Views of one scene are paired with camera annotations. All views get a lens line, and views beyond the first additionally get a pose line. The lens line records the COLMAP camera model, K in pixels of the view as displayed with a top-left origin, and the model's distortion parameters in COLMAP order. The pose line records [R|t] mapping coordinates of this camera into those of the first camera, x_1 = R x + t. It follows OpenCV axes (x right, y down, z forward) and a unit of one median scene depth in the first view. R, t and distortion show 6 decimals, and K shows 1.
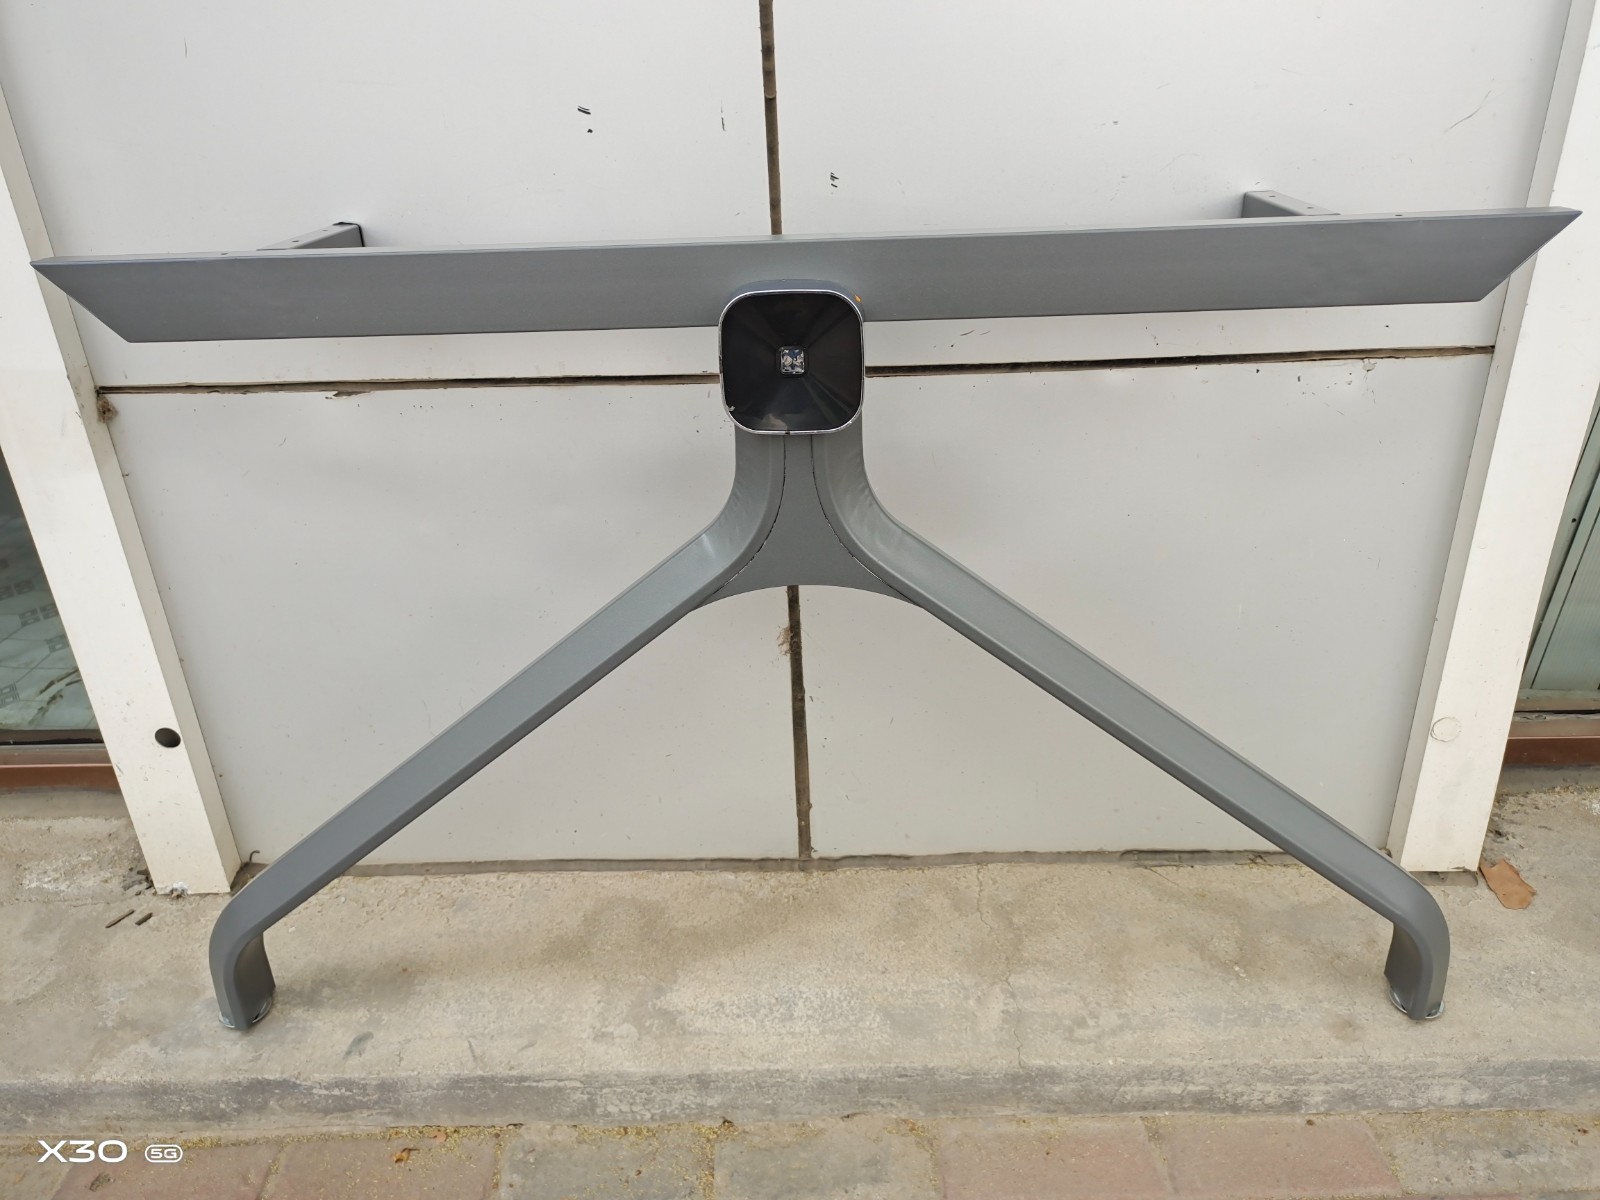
lens RADIAL K [[1111.5, 0, 811.7], [0, 1111.5, 577.1], [0, 0, 1]] dist [0.032580, -0.014067]
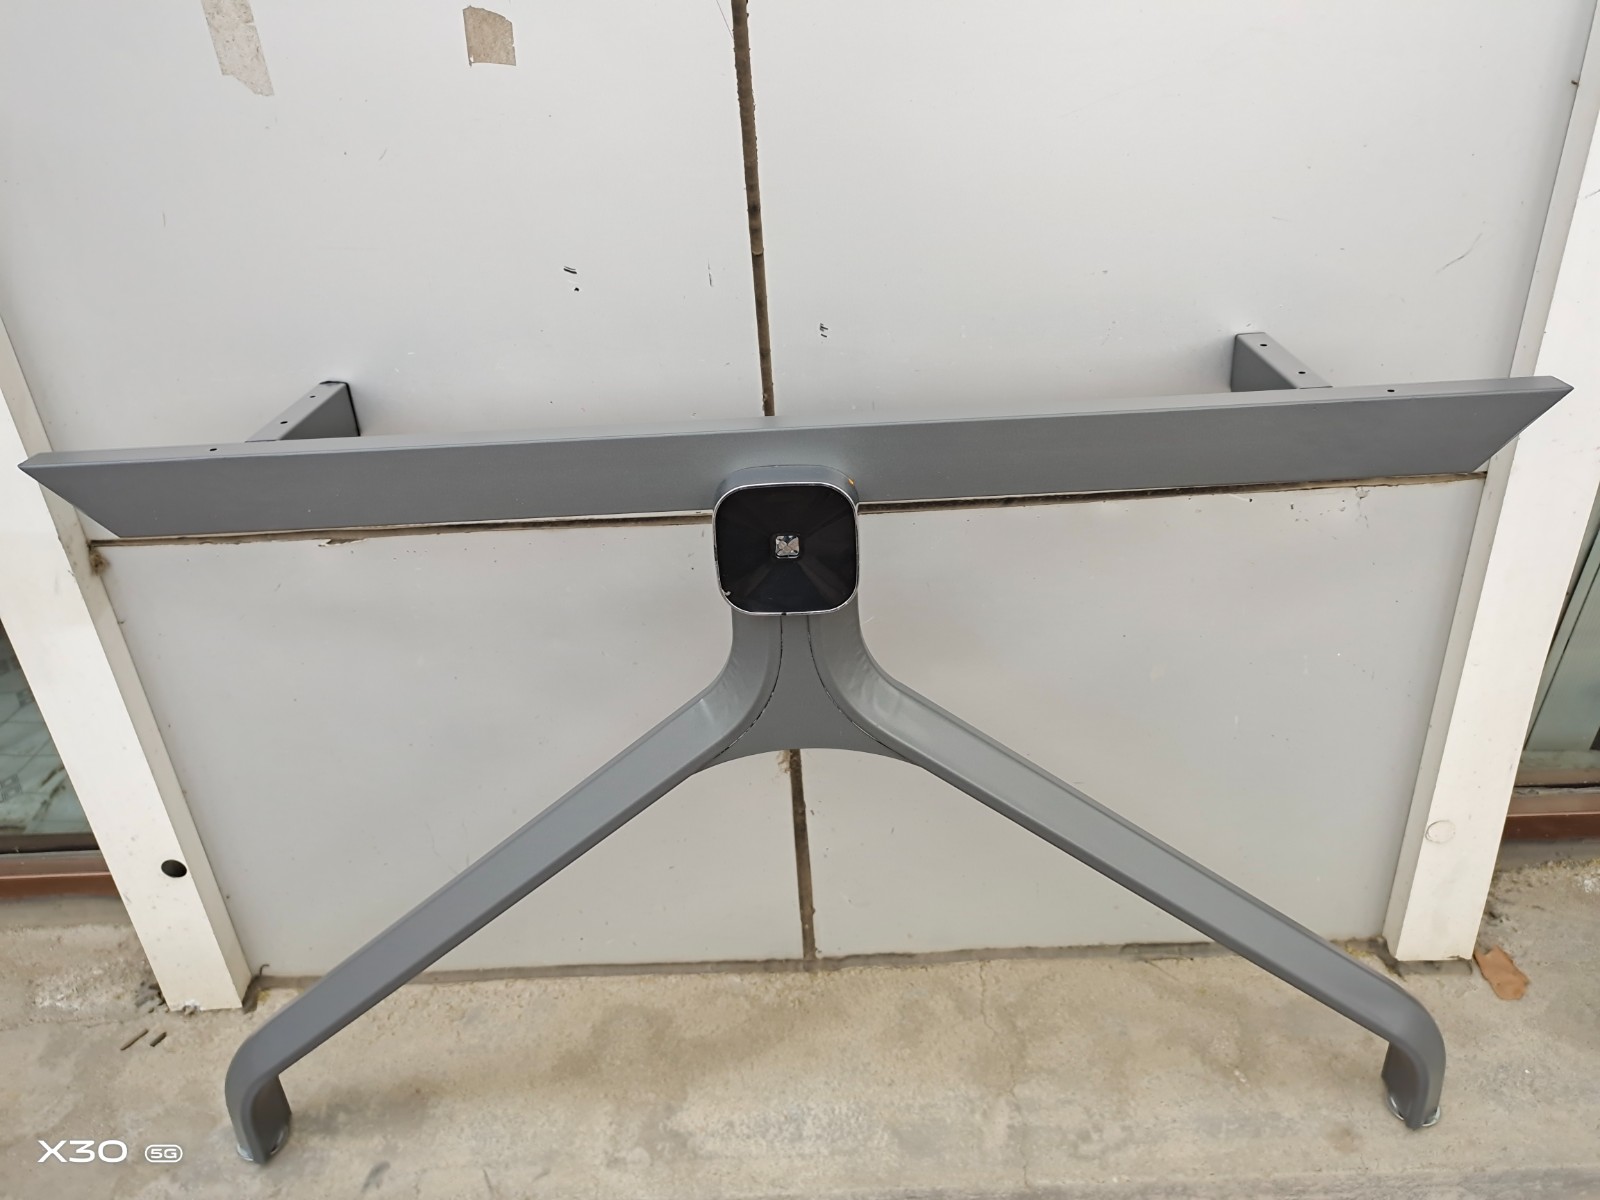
lens RADIAL K [[1111.5, 0, 810.4], [0, 1111.5, 572.7], [0, 0, 1]] dist [0.032580, -0.014067]
pose [[0.999692, -0.024487, 0.004106, -0.000841], [0.024318, 0.999020, 0.036976, -0.154058], [-0.005007, -0.036865, 0.999308, 0.000698]]
